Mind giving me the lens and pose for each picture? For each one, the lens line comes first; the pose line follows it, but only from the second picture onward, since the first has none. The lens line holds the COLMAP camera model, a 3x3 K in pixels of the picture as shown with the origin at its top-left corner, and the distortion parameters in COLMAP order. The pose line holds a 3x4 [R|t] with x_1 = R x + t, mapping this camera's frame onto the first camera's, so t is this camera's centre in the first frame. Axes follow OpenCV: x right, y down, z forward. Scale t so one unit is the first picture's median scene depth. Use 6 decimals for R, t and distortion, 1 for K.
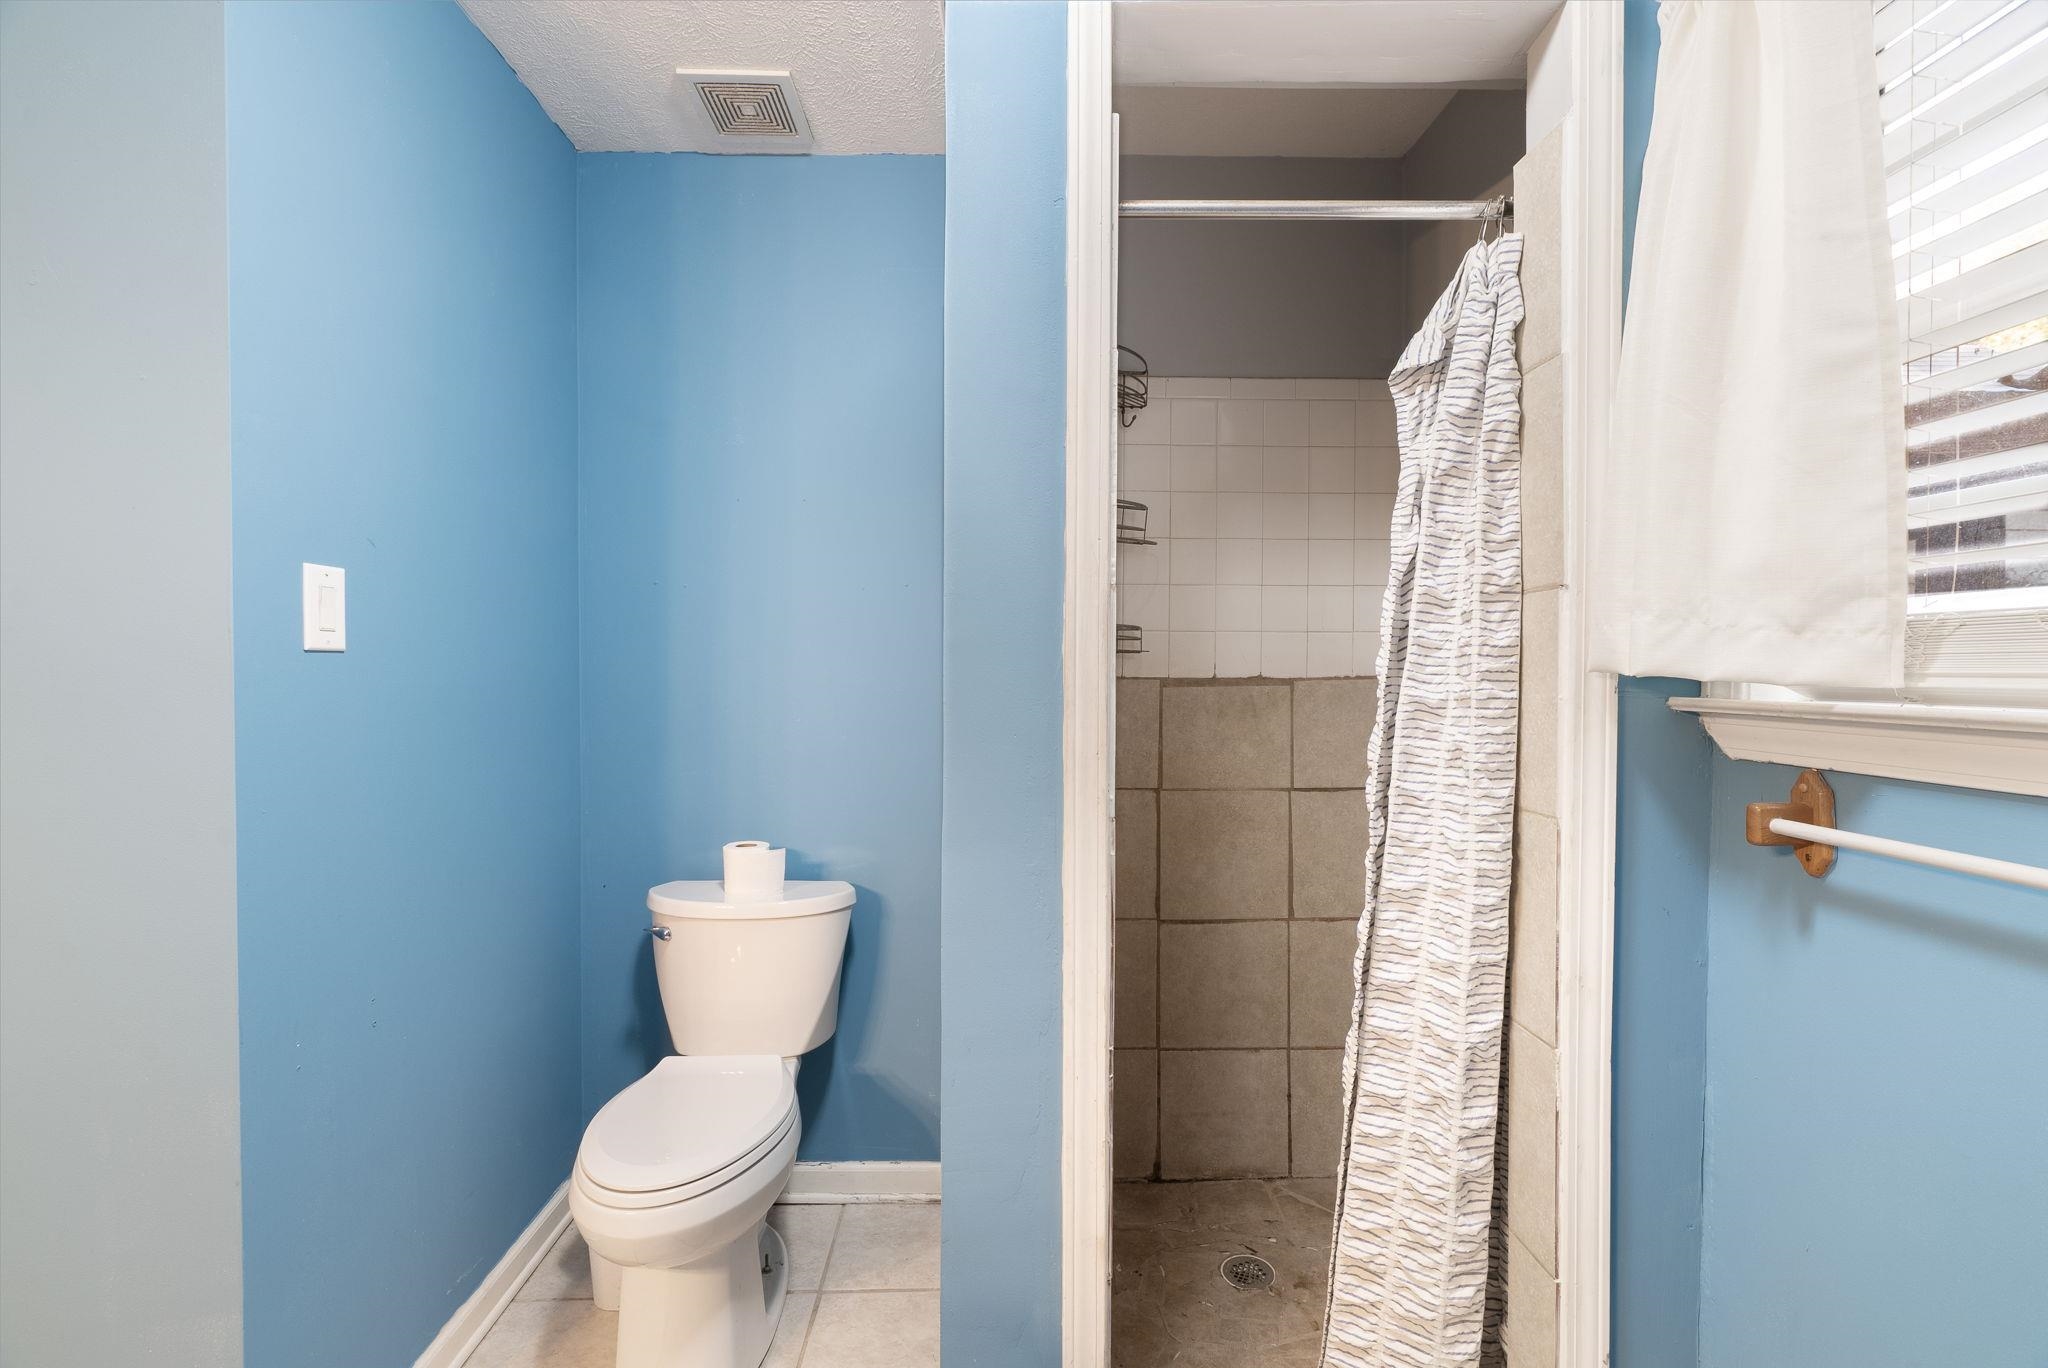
lens RADIAL K [[921.6, 0, 1027.8], [0, 921.6, 678.0], [0, 0, 1]] dist [-0.002222, 0.000510]
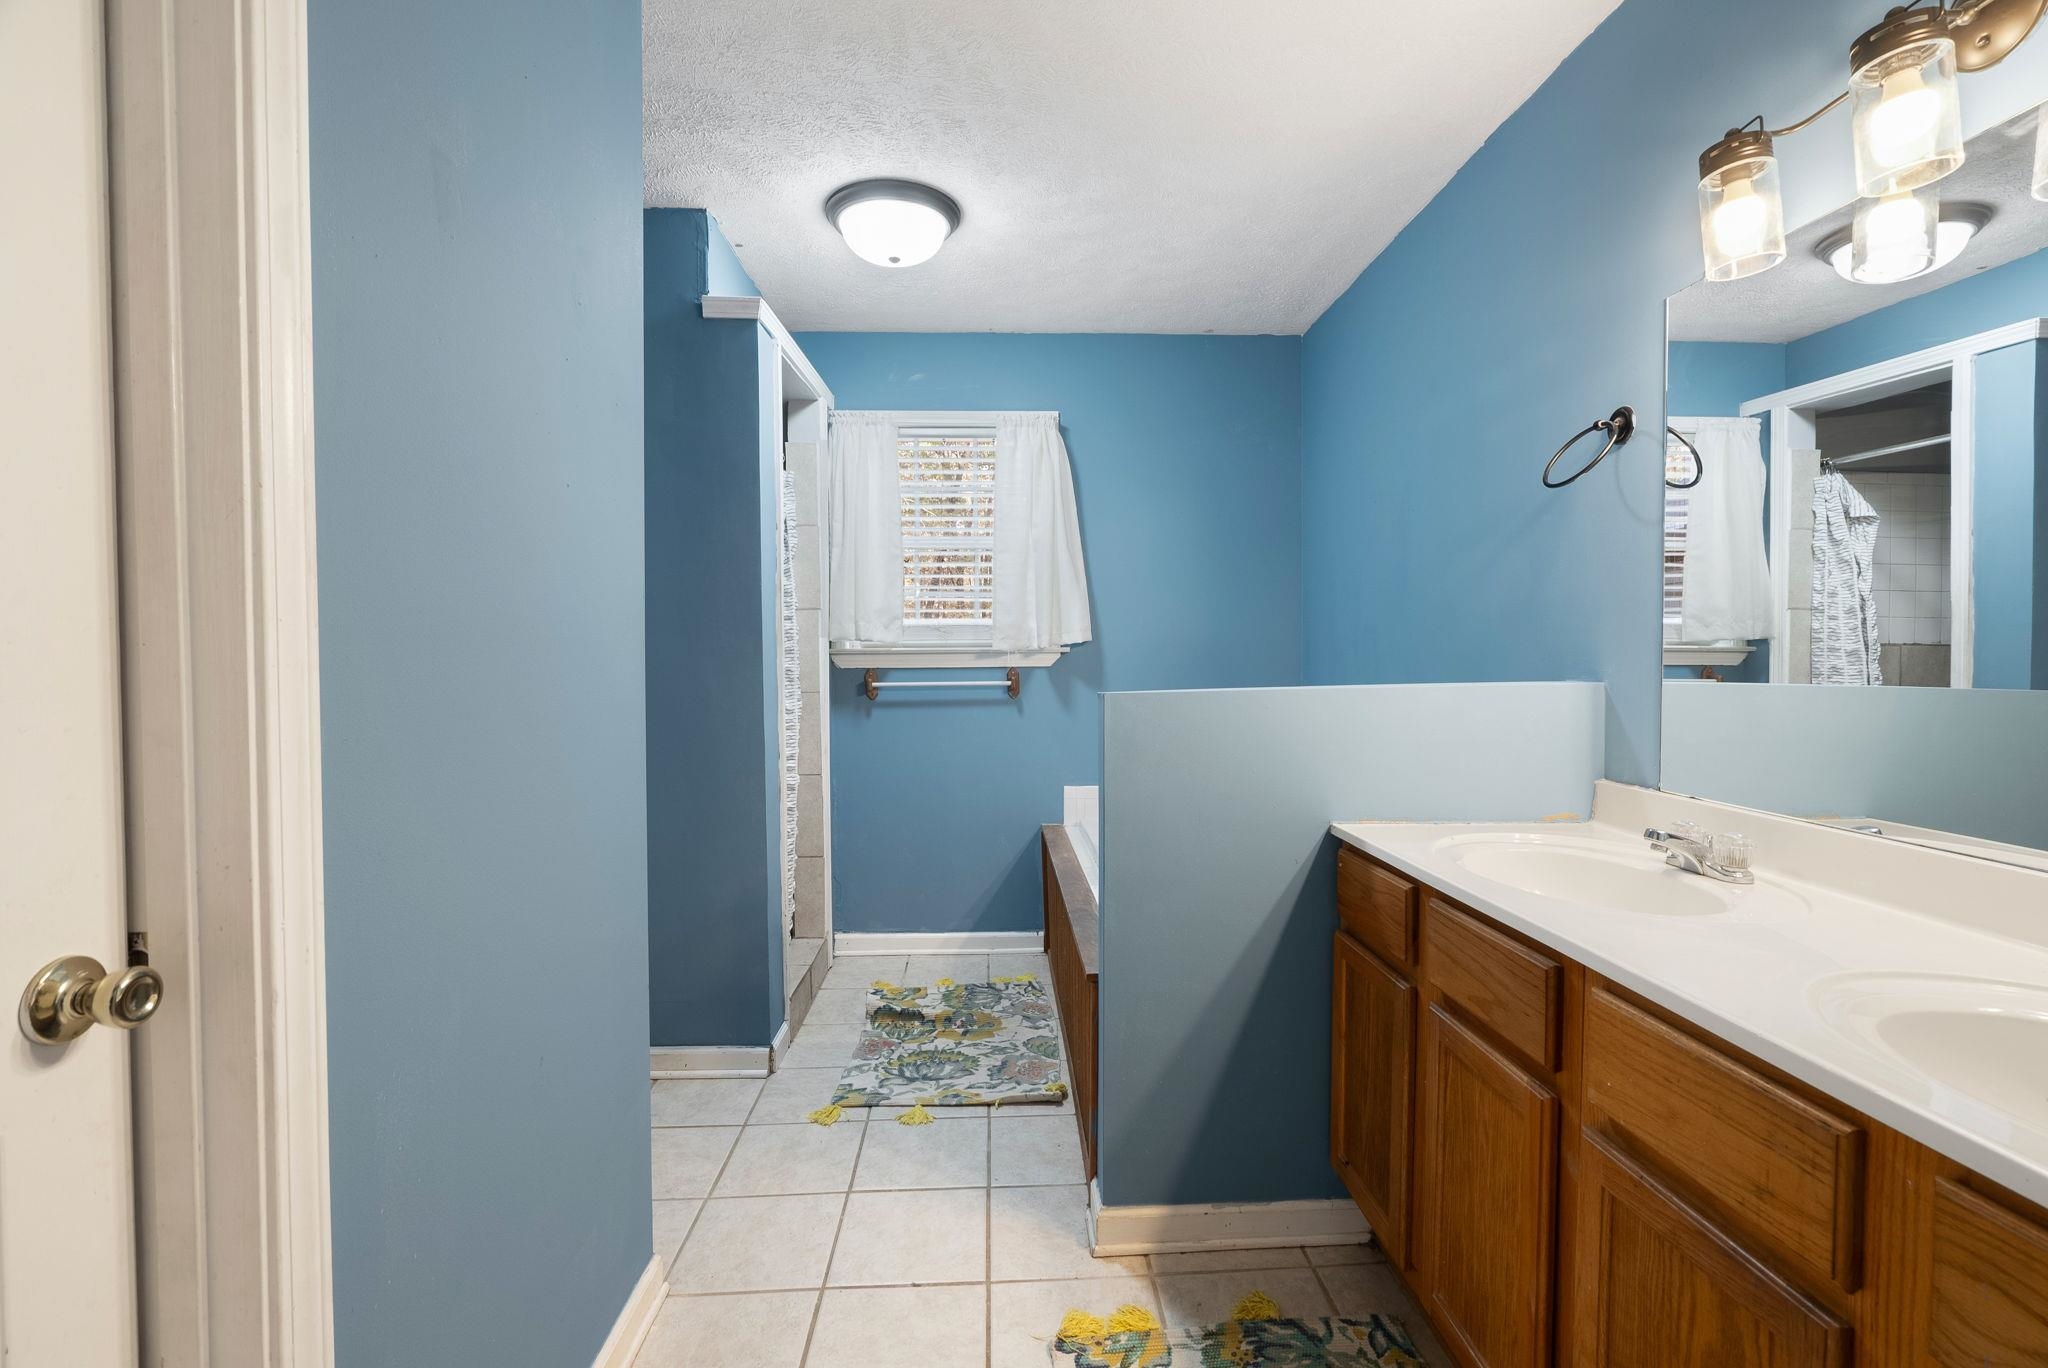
lens RADIAL K [[921.6, 0, 1027.8], [0, 921.6, 678.0], [0, 0, 1]] dist [-0.002222, 0.000510]
pose [[-0.021930, -0.024657, 0.999455, -2.334303], [0.021626, 0.999450, 0.025131, 0.055476], [-0.999526, 0.022166, -0.021384, 0.445679]]
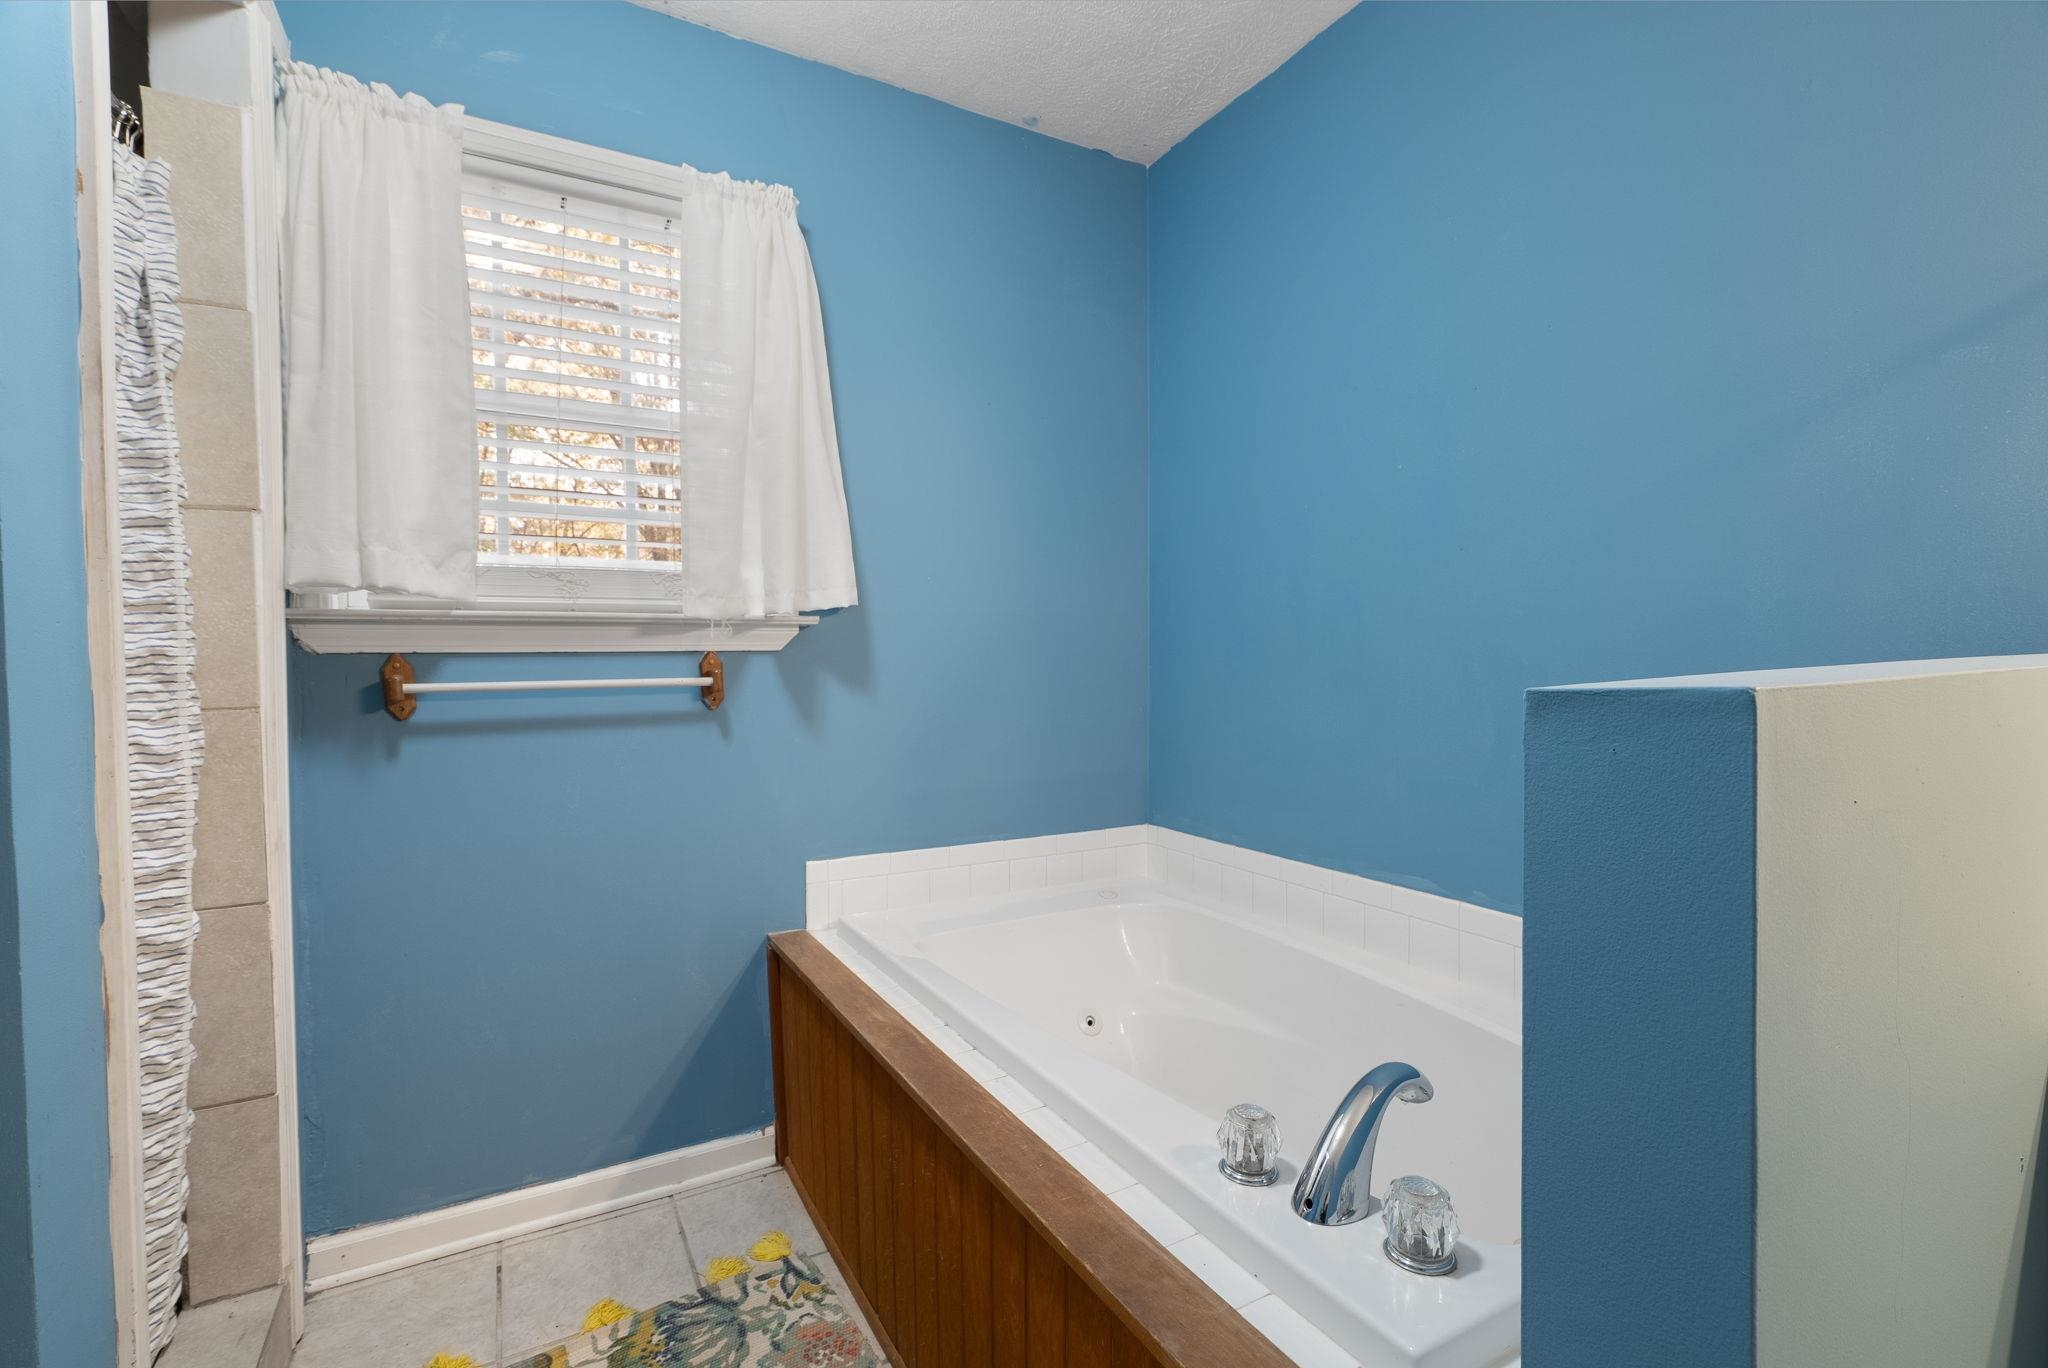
lens RADIAL K [[921.6, 0, 1027.8], [0, 921.6, 678.0], [0, 0, 1]] dist [-0.002222, 0.000510]
pose [[-0.479293, -0.021438, 0.877393, -0.968842], [0.018893, 0.999218, 0.034736, 0.096702], [-0.877452, 0.033225, -0.478513, 0.729418]]
